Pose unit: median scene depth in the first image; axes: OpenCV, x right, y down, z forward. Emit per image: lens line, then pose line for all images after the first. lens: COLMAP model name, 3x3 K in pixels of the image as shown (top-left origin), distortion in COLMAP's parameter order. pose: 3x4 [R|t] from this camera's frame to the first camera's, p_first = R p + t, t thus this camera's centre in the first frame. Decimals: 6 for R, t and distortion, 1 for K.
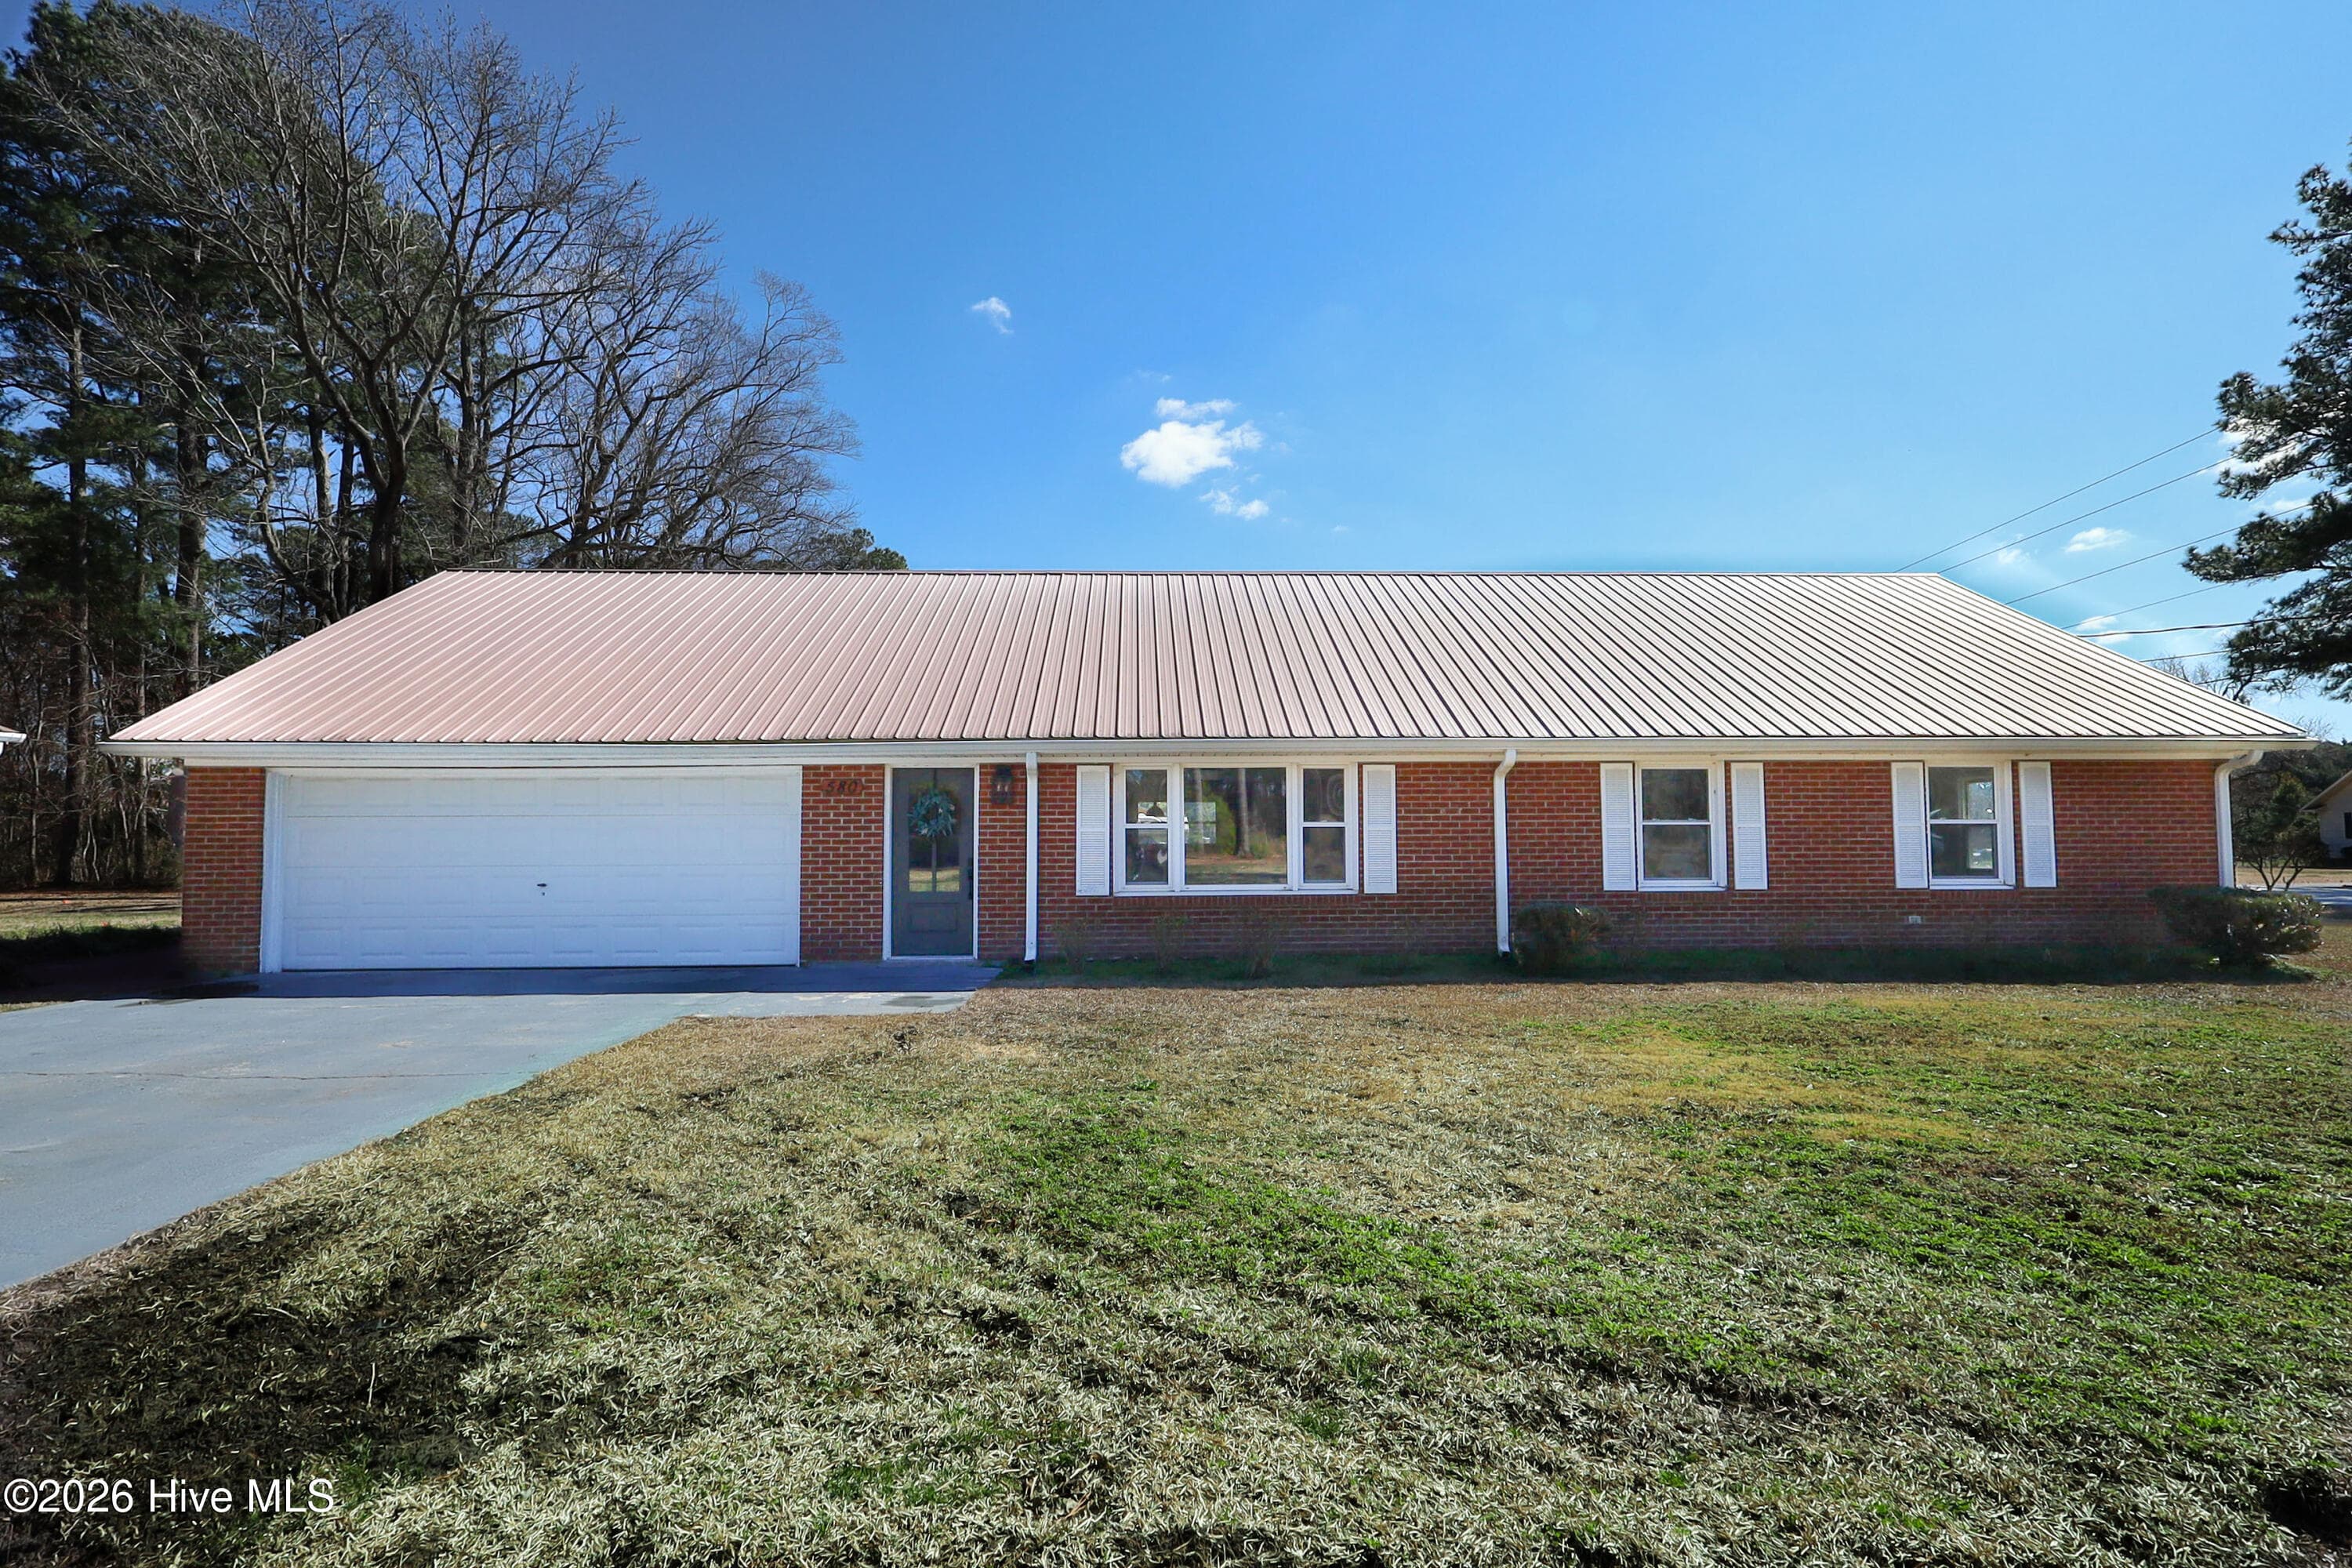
lens RADIAL K [[1096.8, 0, 1207.3], [0, 1096.8, 779.1], [0, 0, 1]] dist [-0.014566, -0.000125]
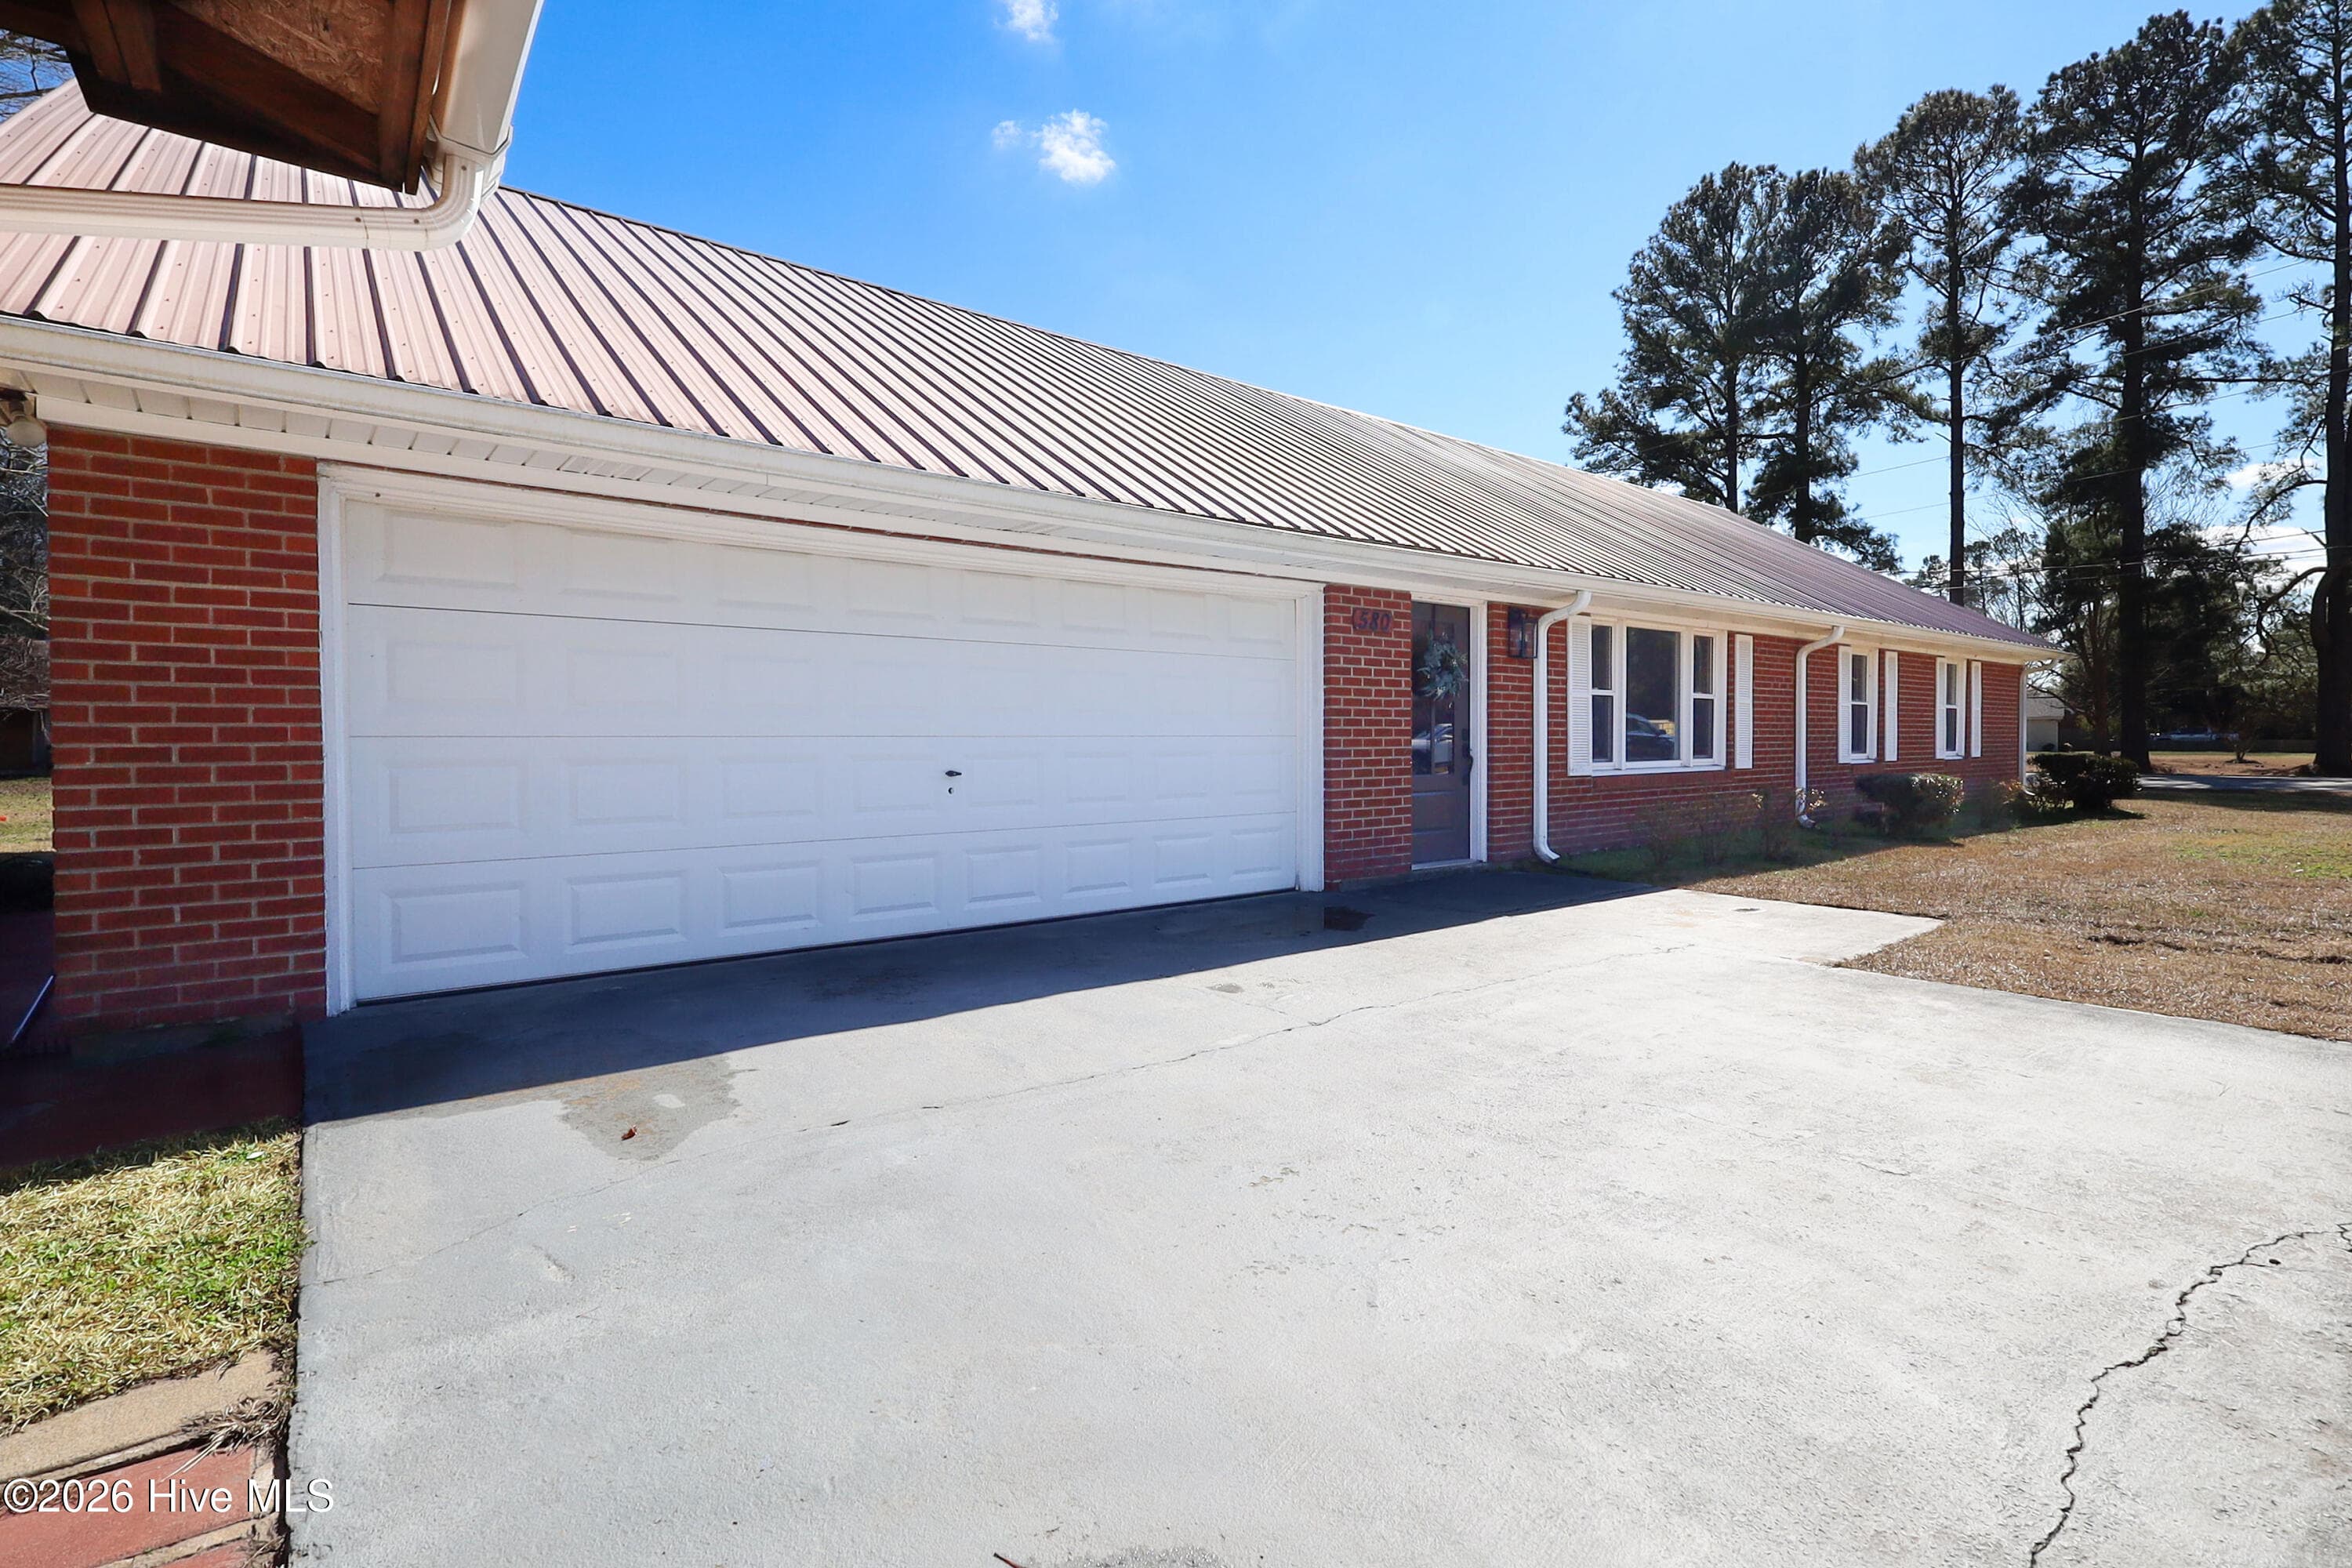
lens RADIAL K [[1089.6, 0, 1136.3], [0, 1089.6, 780.5], [0, 0, 1]] dist [-0.011700, -0.000303]
pose [[0.816174, -0.019619, 0.577473, -0.825901], [-0.029299, 0.996732, 0.075272, 0.057538], [-0.577062, -0.078355, 0.812933, 0.526928]]
